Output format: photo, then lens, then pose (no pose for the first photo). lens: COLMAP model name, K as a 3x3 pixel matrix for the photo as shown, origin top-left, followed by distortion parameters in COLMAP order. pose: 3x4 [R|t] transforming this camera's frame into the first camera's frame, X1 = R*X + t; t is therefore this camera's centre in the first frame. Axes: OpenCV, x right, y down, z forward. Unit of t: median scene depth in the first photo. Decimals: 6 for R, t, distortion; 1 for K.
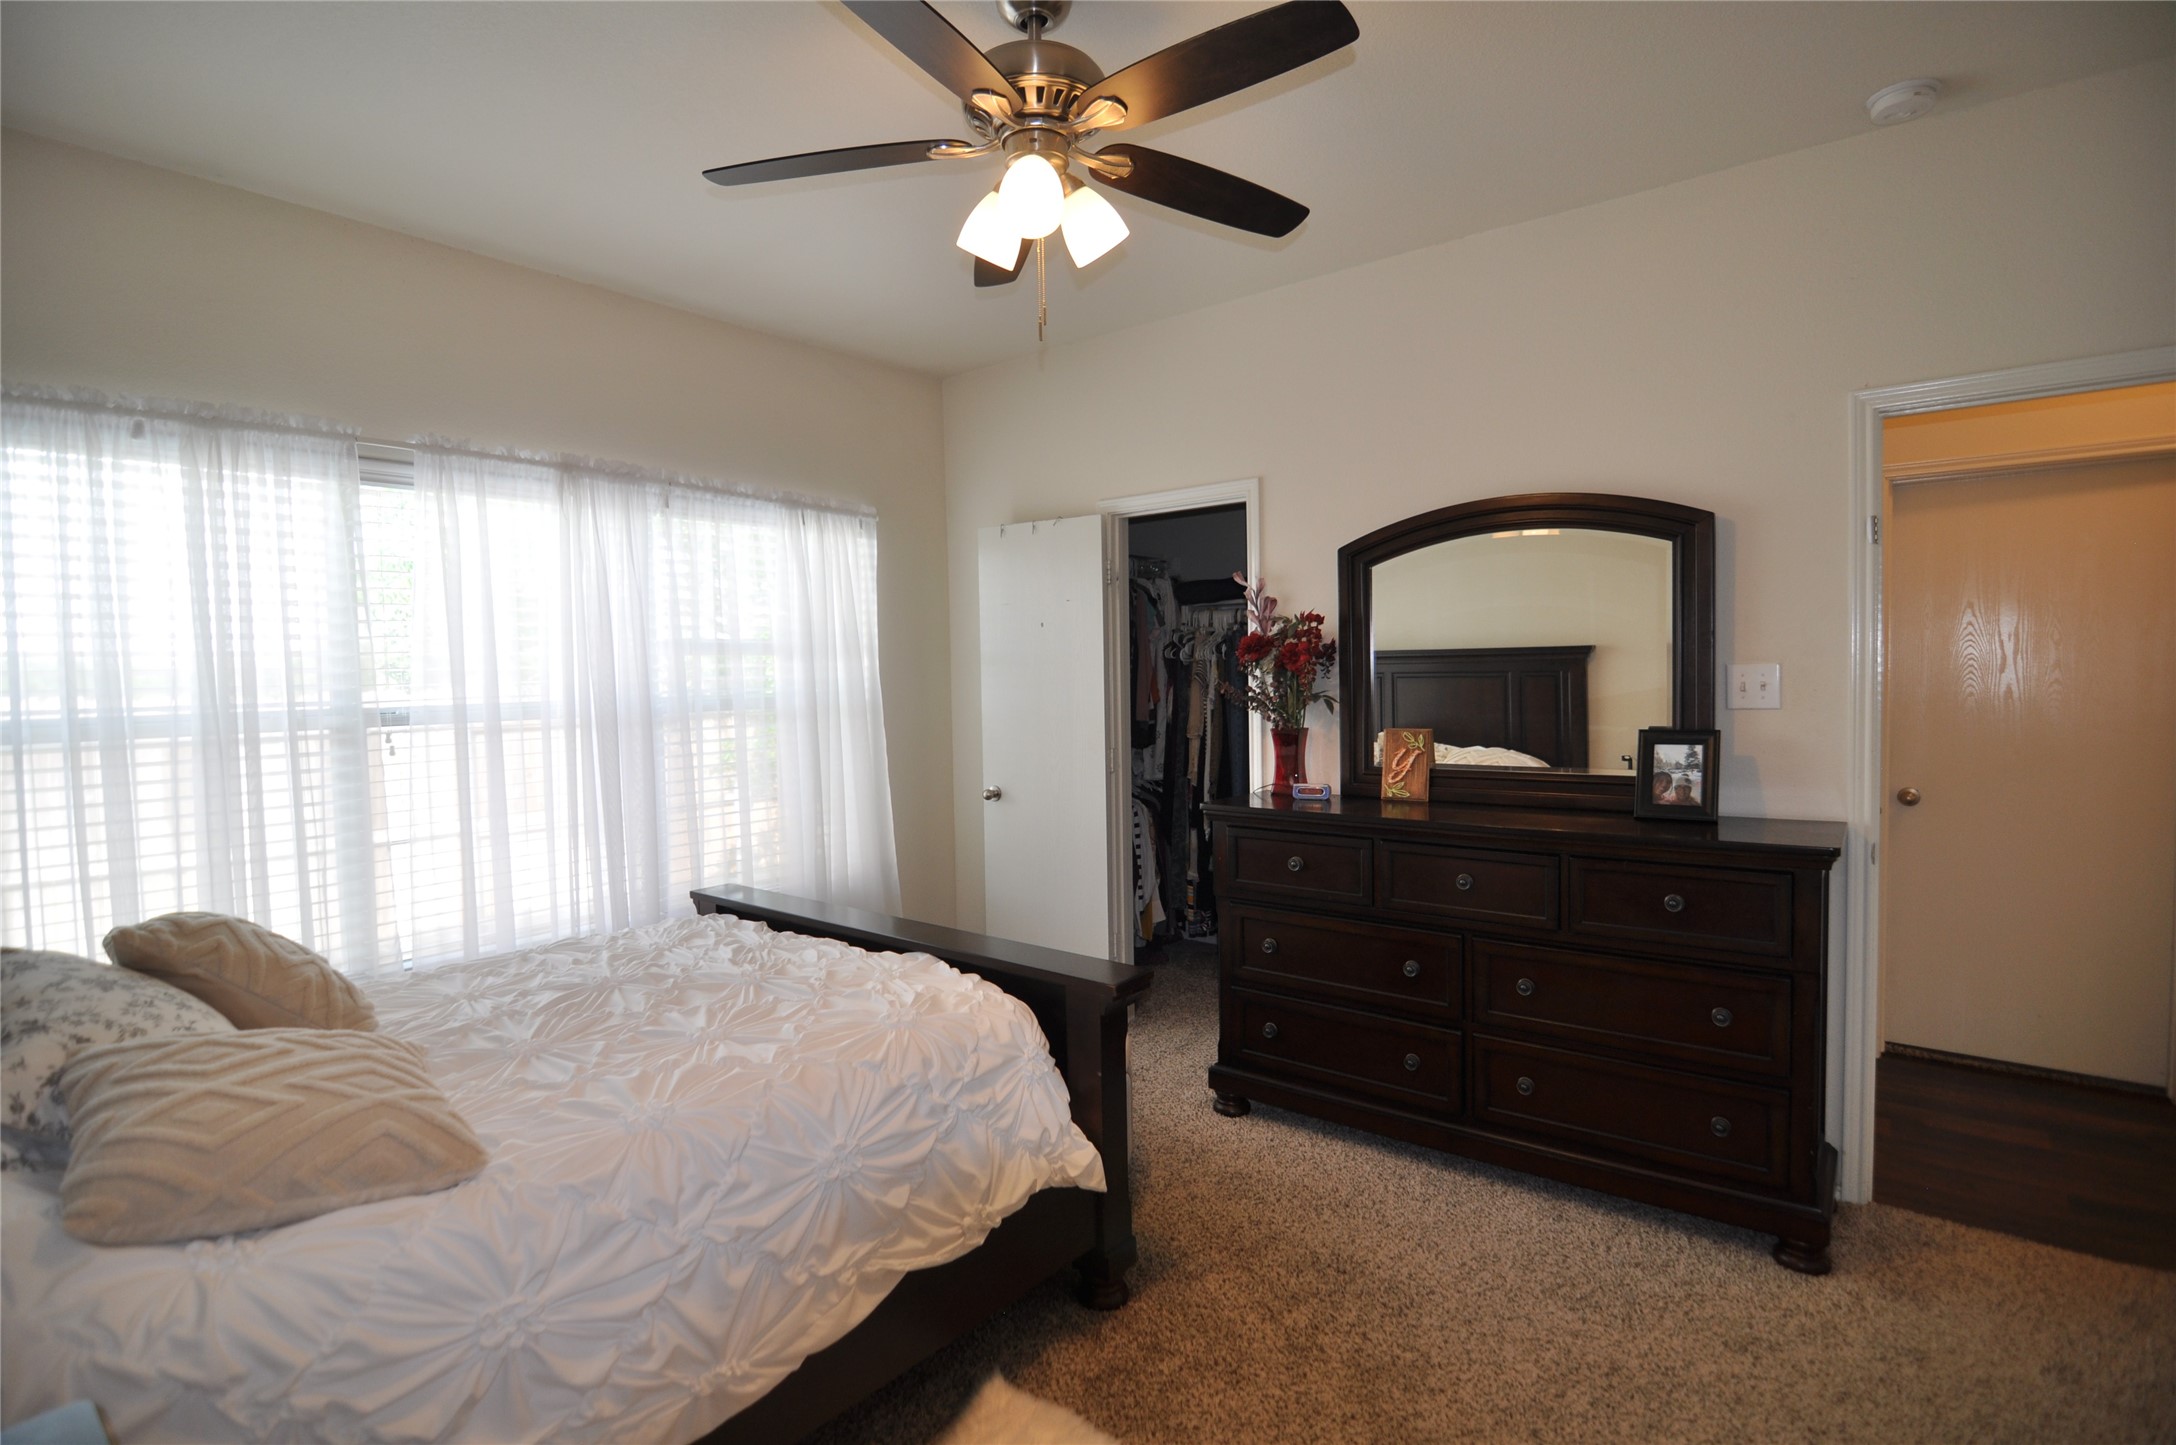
lens RADIAL K [[1038.0, 0, 1086.3], [0, 1038.0, 715.9], [0, 0, 1]] dist [-0.008875, -0.008149]
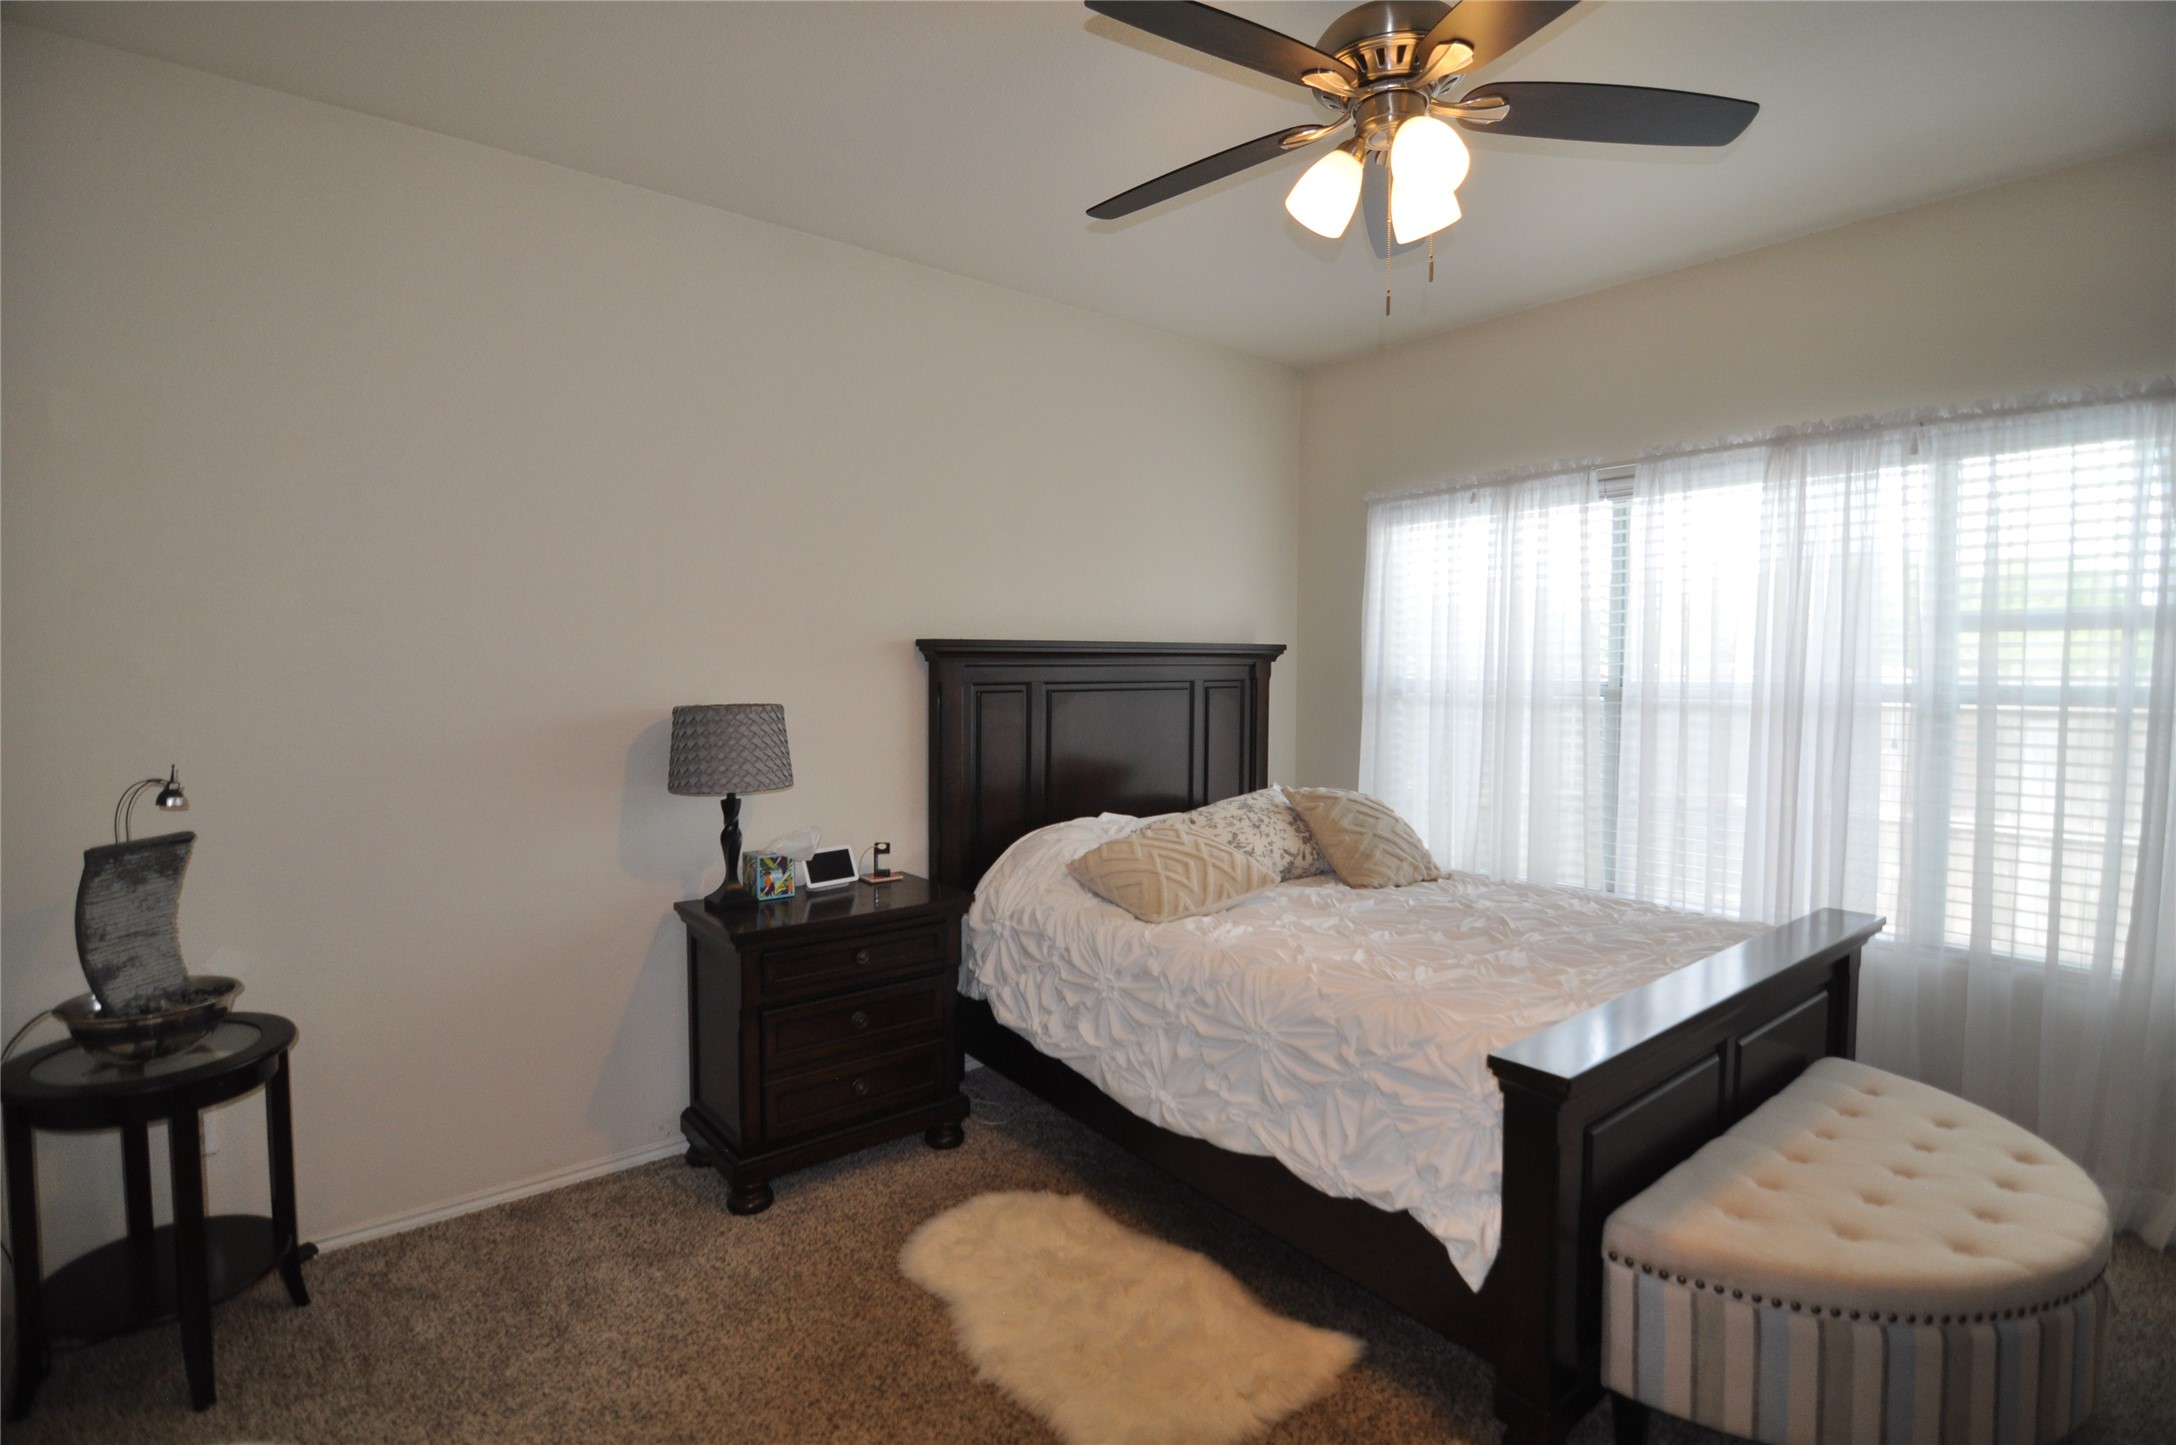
lens RADIAL K [[1038.0, 0, 1086.3], [0, 1038.0, 715.9], [0, 0, 1]] dist [-0.008875, -0.008149]
pose [[-0.201610, 0.059112, -0.977681, 0.640184], [-0.043862, 0.996631, 0.069303, -0.025150], [0.978483, 0.056855, -0.198338, 0.629651]]
